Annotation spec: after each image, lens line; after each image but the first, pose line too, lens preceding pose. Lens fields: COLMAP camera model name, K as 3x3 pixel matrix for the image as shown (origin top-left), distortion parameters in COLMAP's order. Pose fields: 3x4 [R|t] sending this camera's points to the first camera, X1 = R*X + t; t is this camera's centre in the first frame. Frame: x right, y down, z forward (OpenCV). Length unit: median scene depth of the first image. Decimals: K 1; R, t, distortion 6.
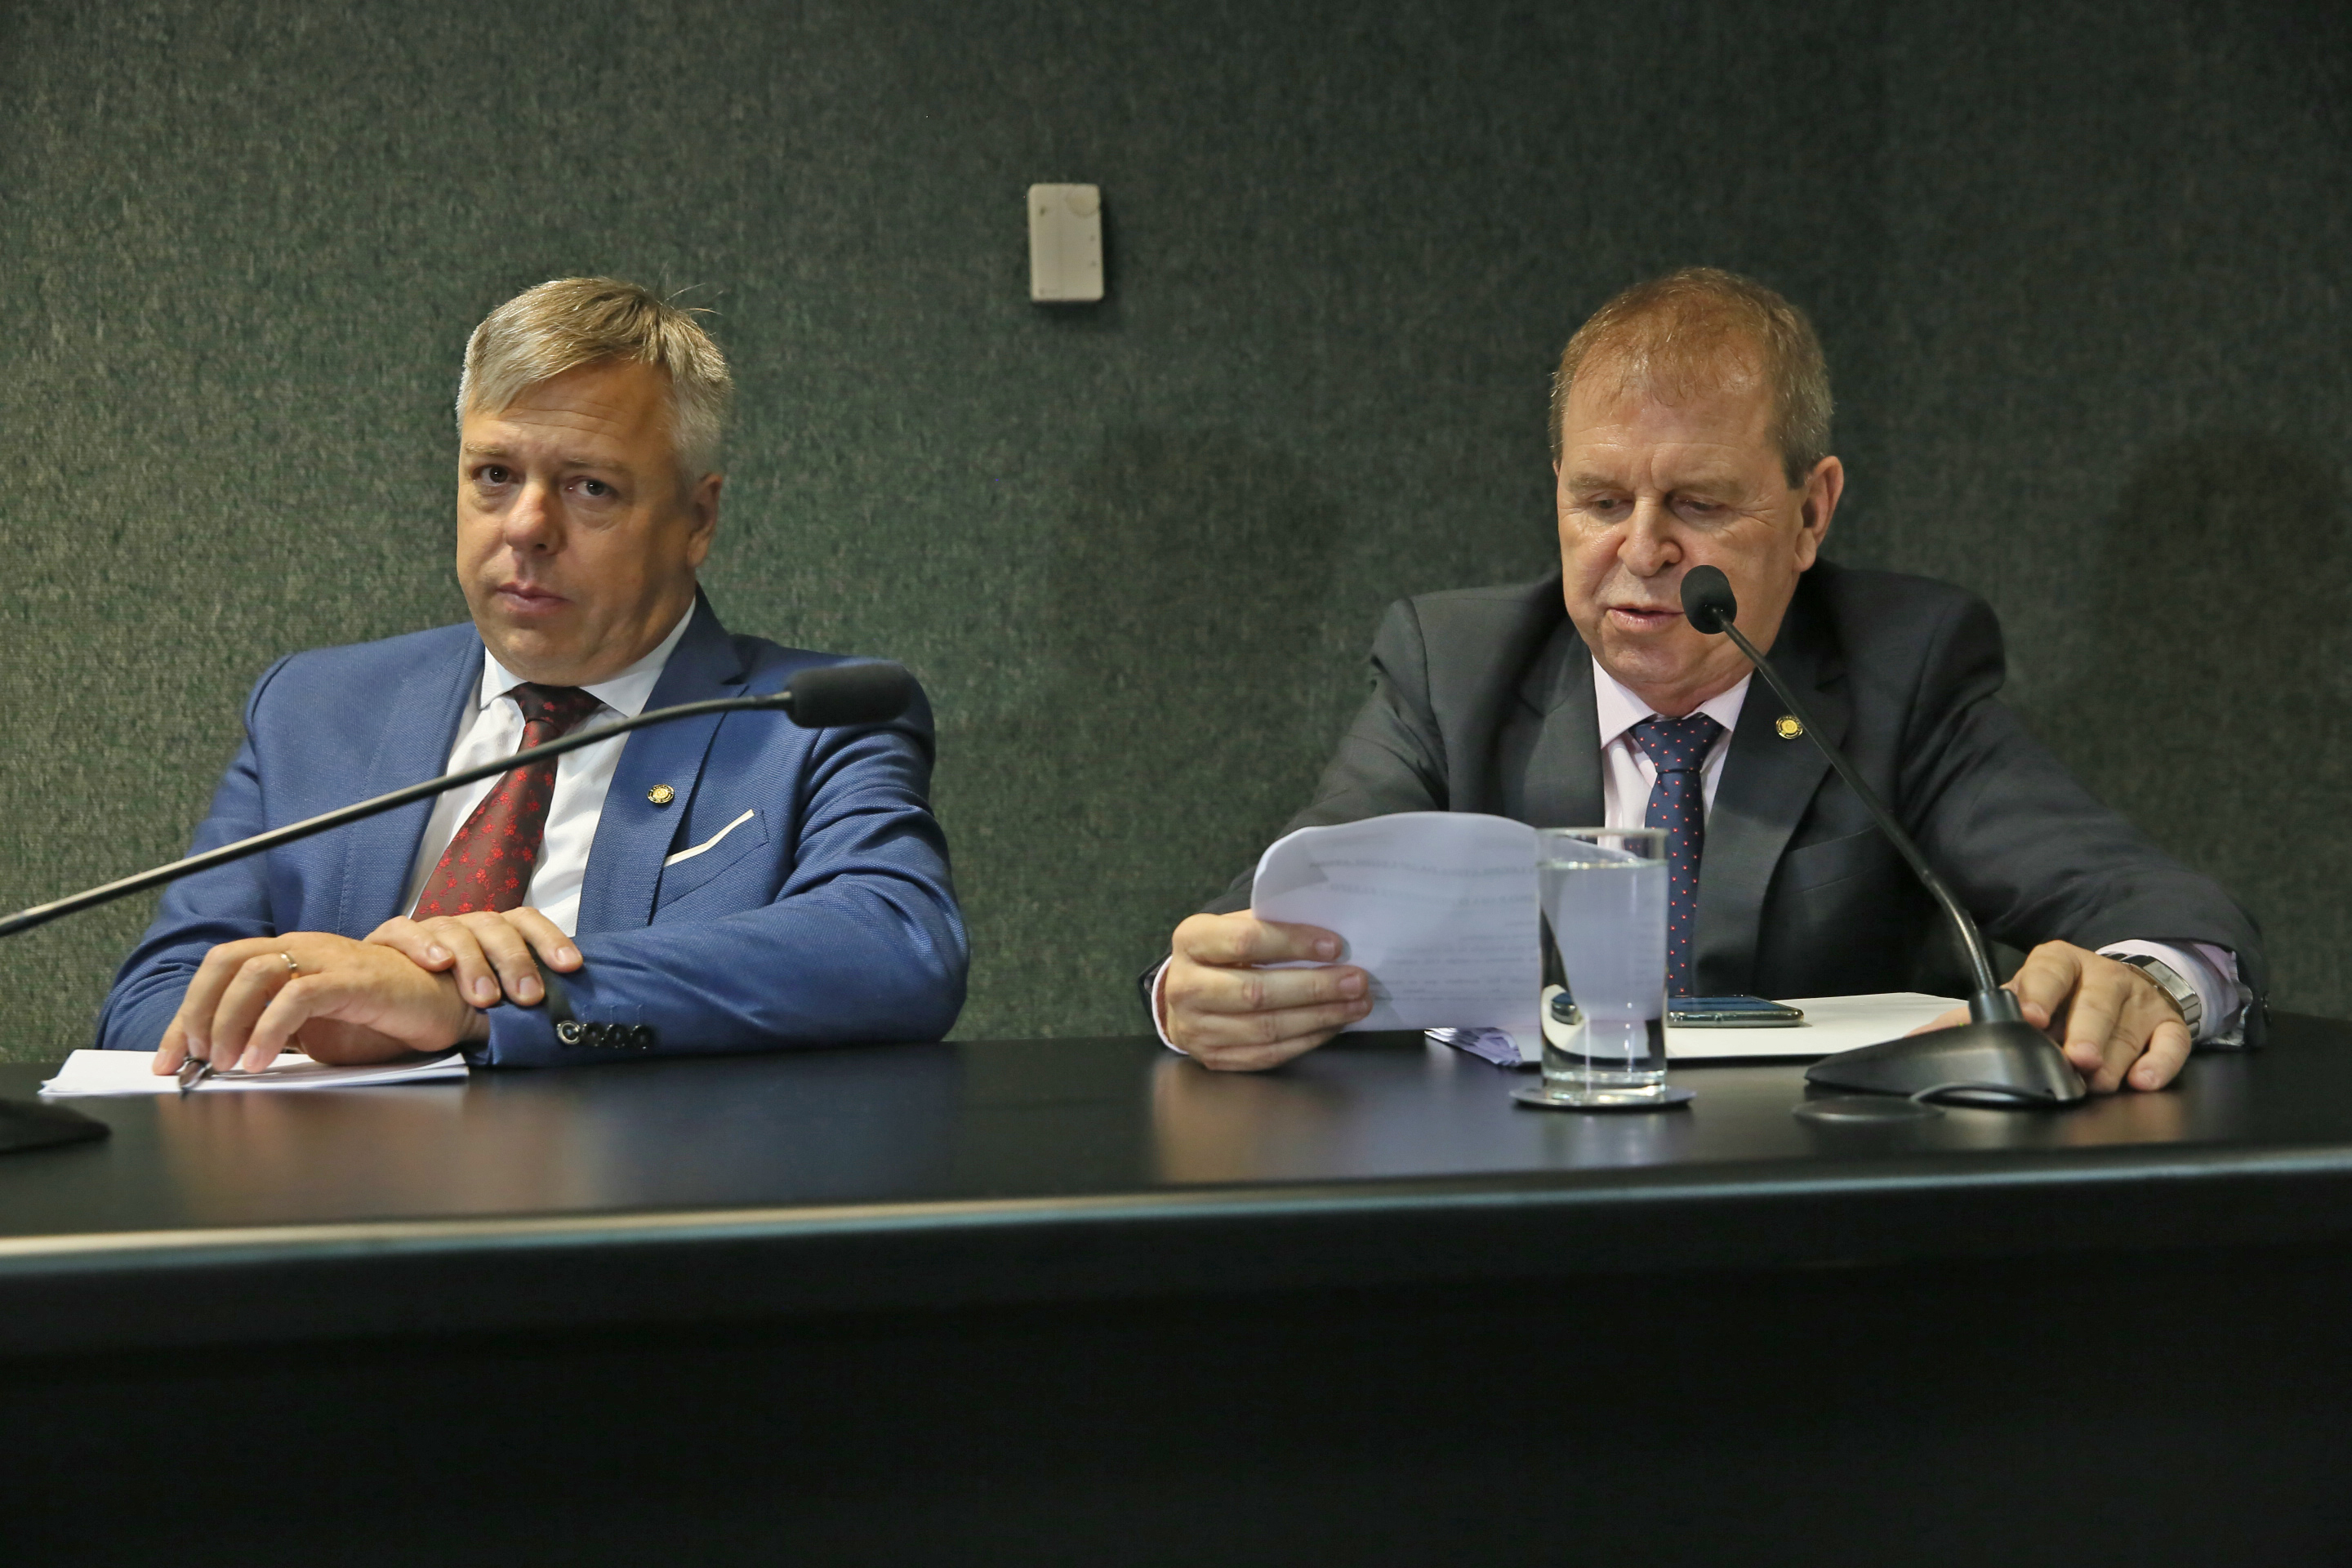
lens RADIAL K [[3094.8, 0, 1160.7], [0, 3094.8, 814.7], [0, 0, 1]] dist [0.095028, 0.000000]
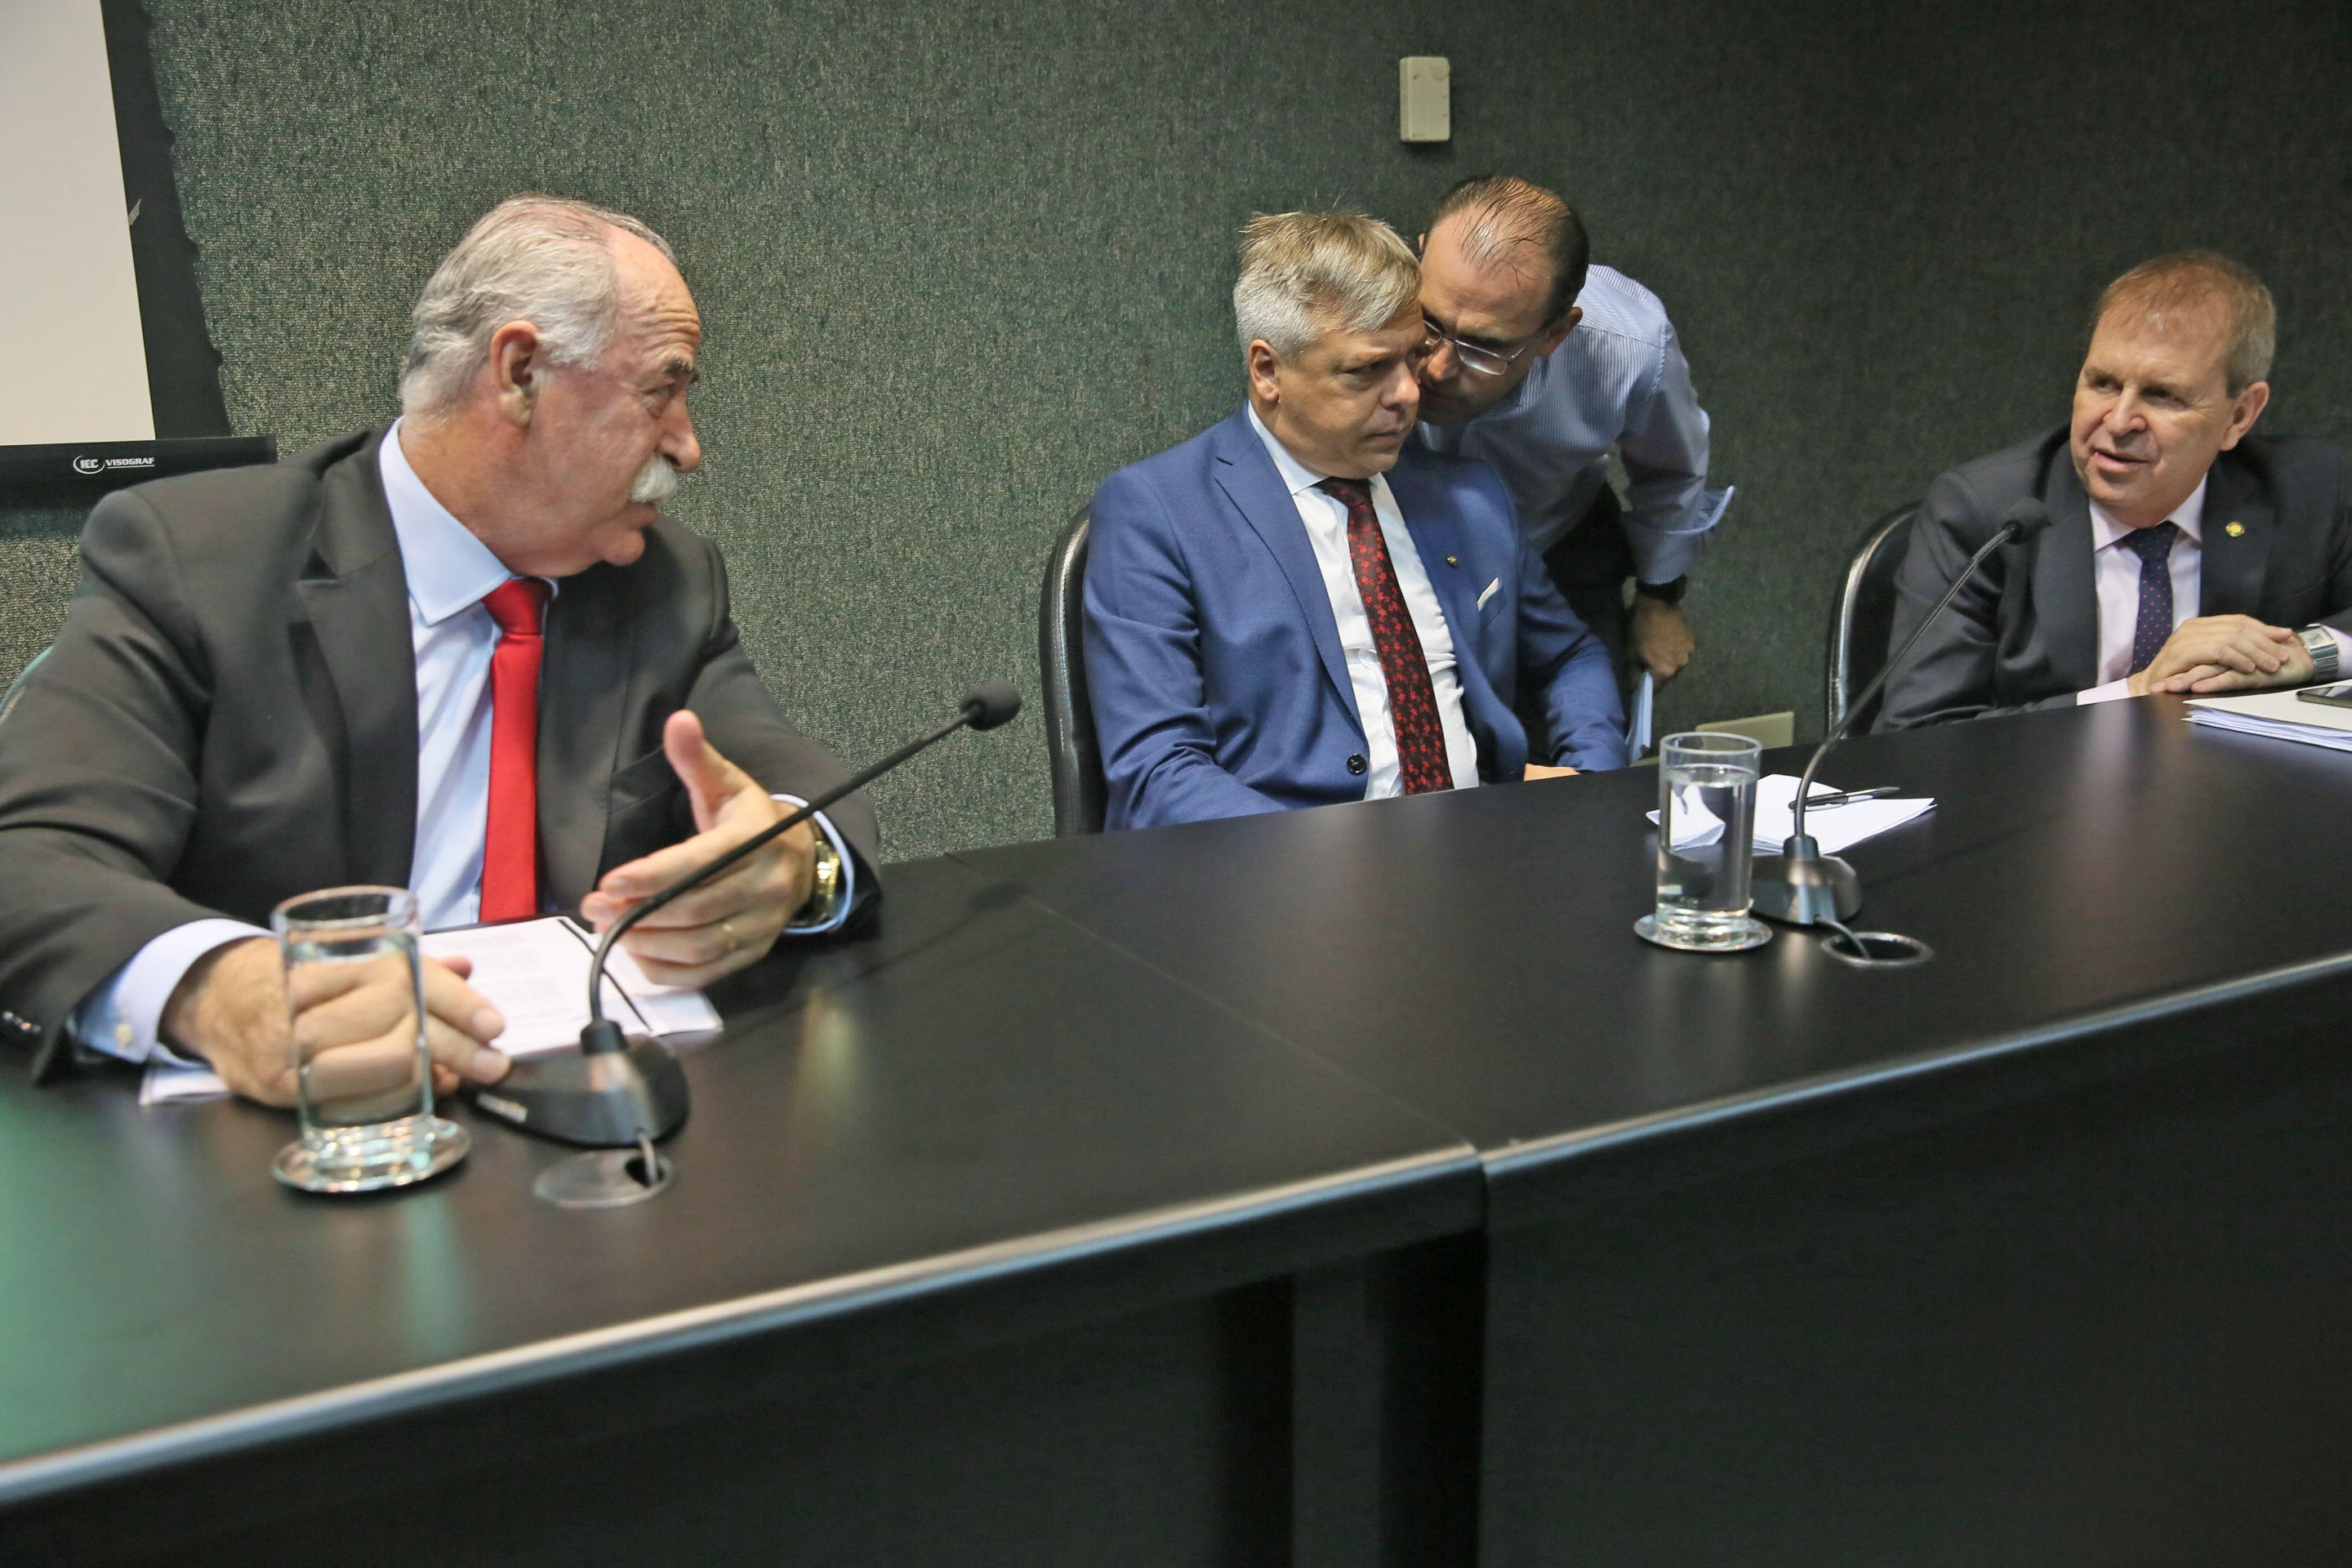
lens RADIAL K [[2184.2, 0, 1162.9], [0, 2184.2, 778.5], [0, 0, 1]] dist [0.013033, 0.000000]
pose [[0.959474, -0.060412, 0.275247, -0.461675], [0.003641, 0.979326, 0.202254, -0.086191], [-0.281775, -0.193055, 0.939858, 0.033470]]
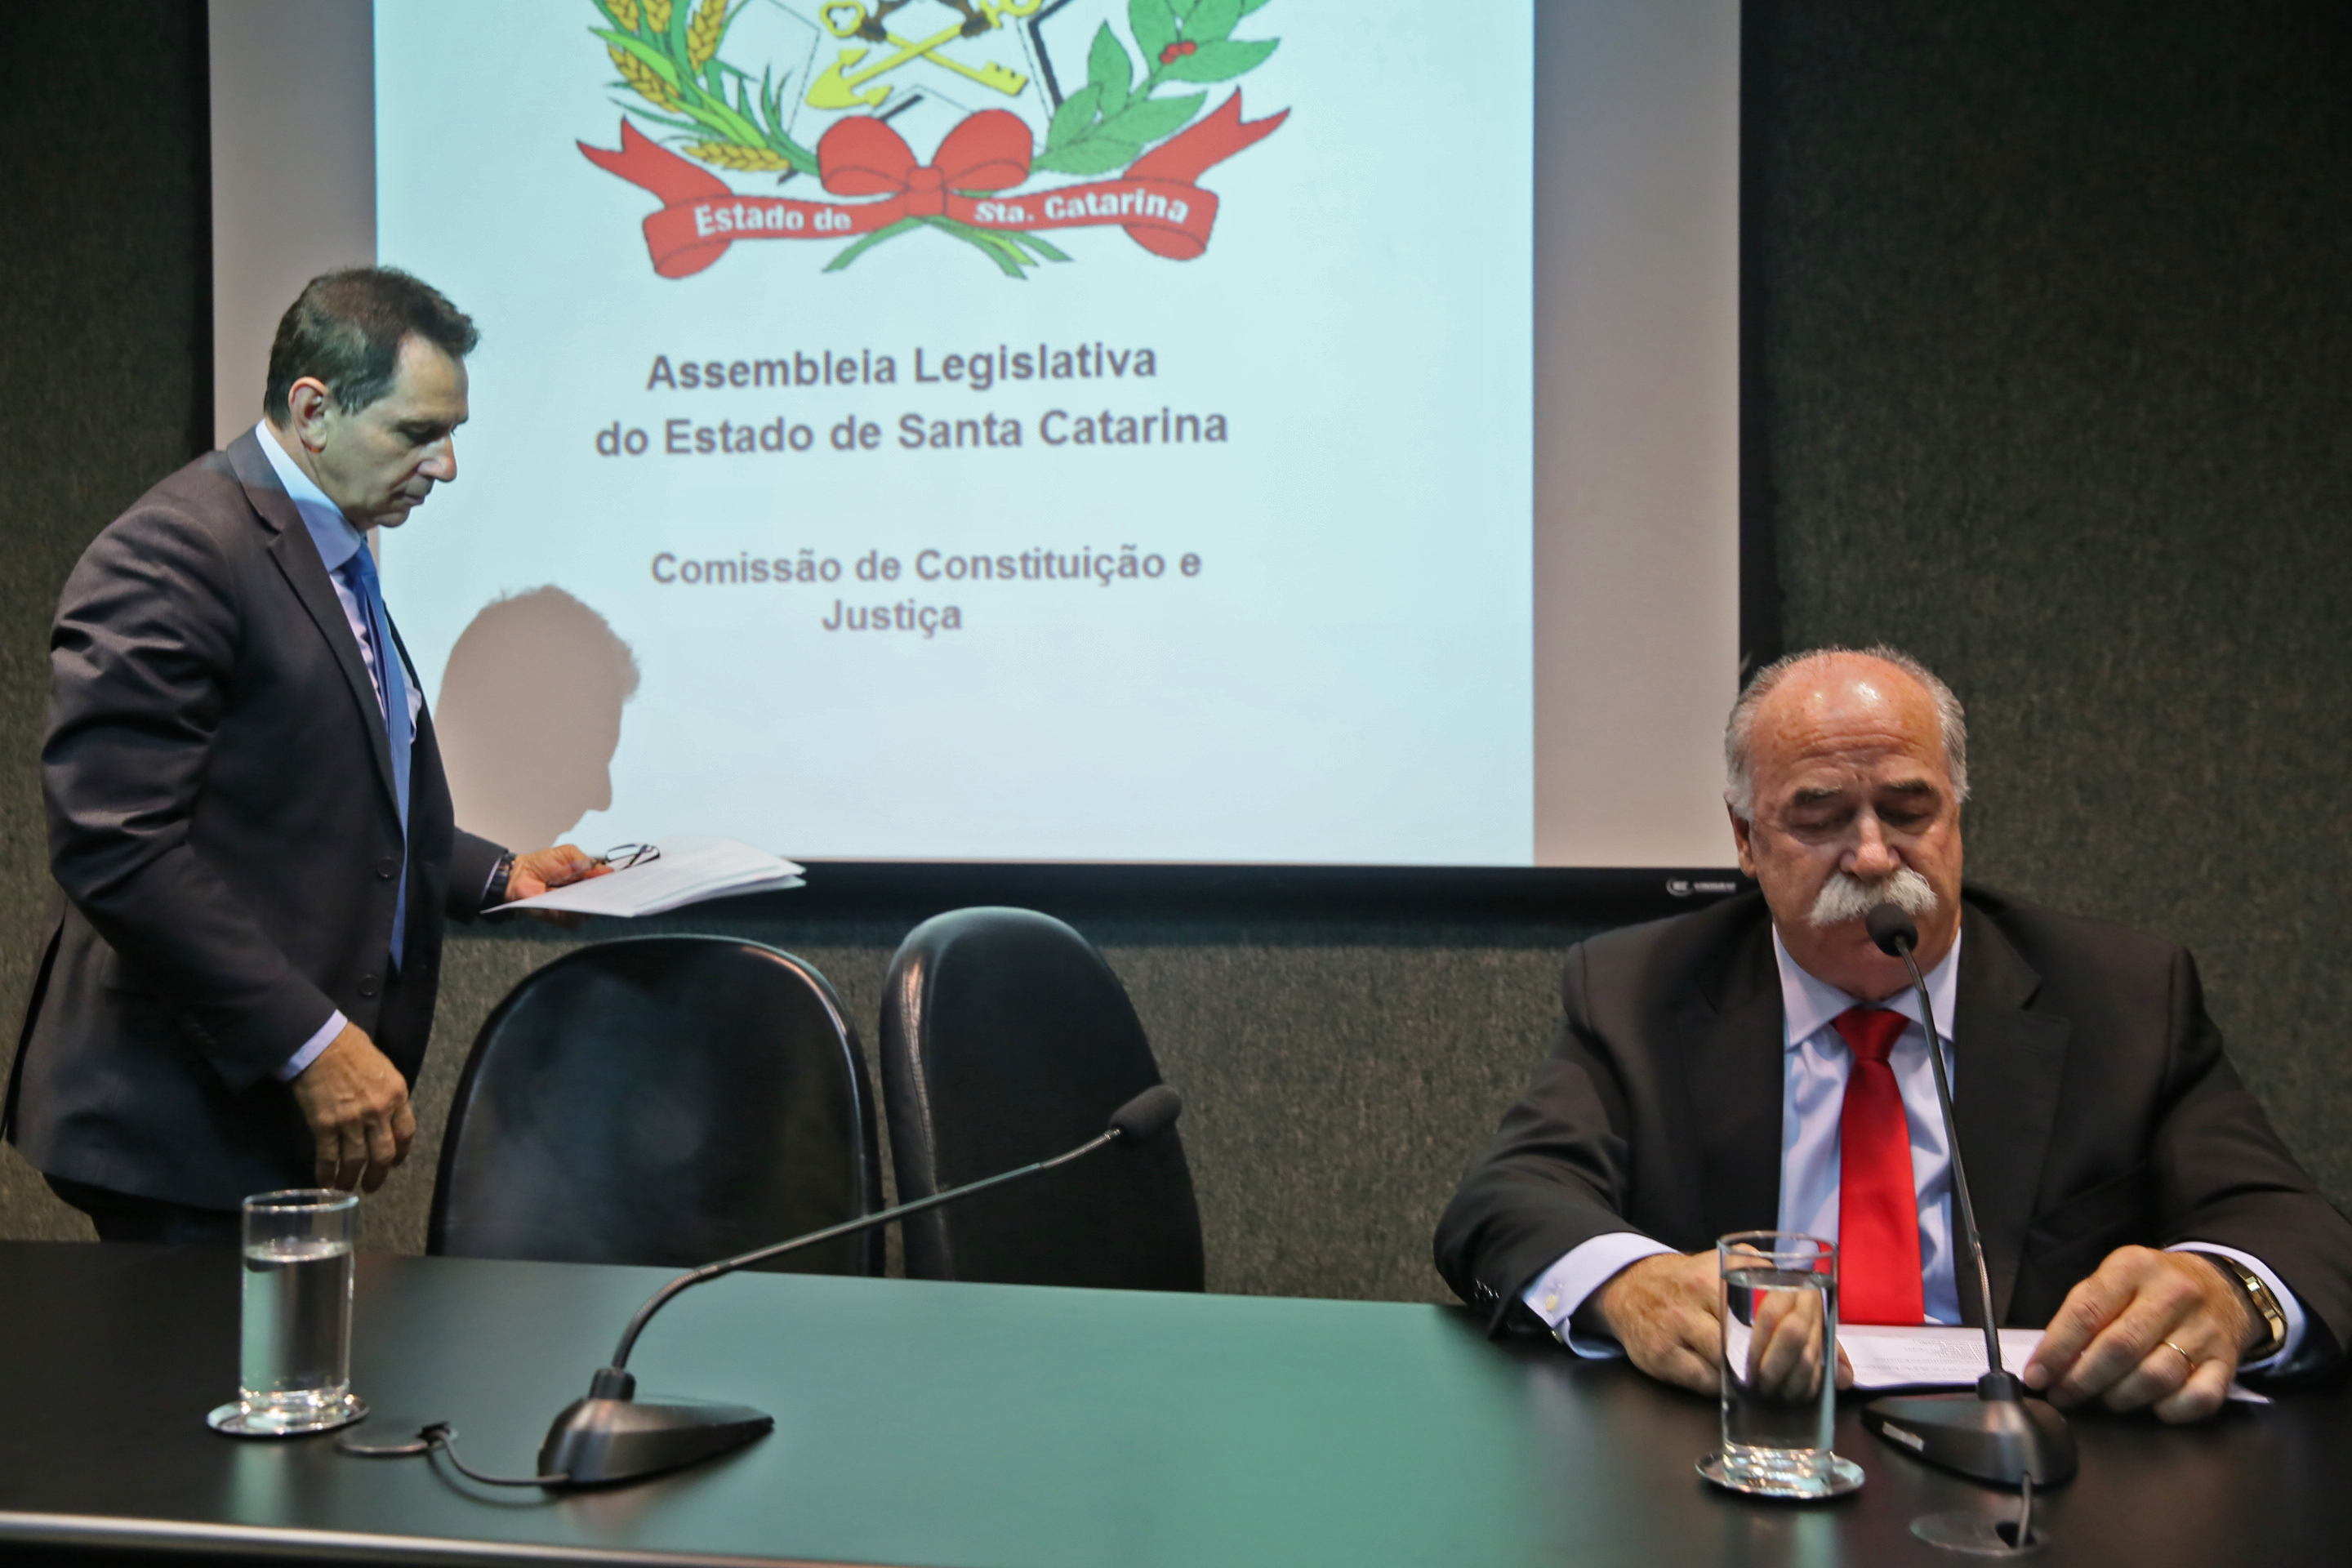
lens RADIAL K [[2519.6, 0, 1178.4], [0, 2519.6, 770.8], [0, 0, 1]] dist [0.040302, 0.000000]
pose [[0.930425, 0.018984, -0.365990, -0.428955], [-0.017534, 0.999820, 0.007286, -0.088250], [0.366063, -0.000361, 0.930590, -0.094513]]
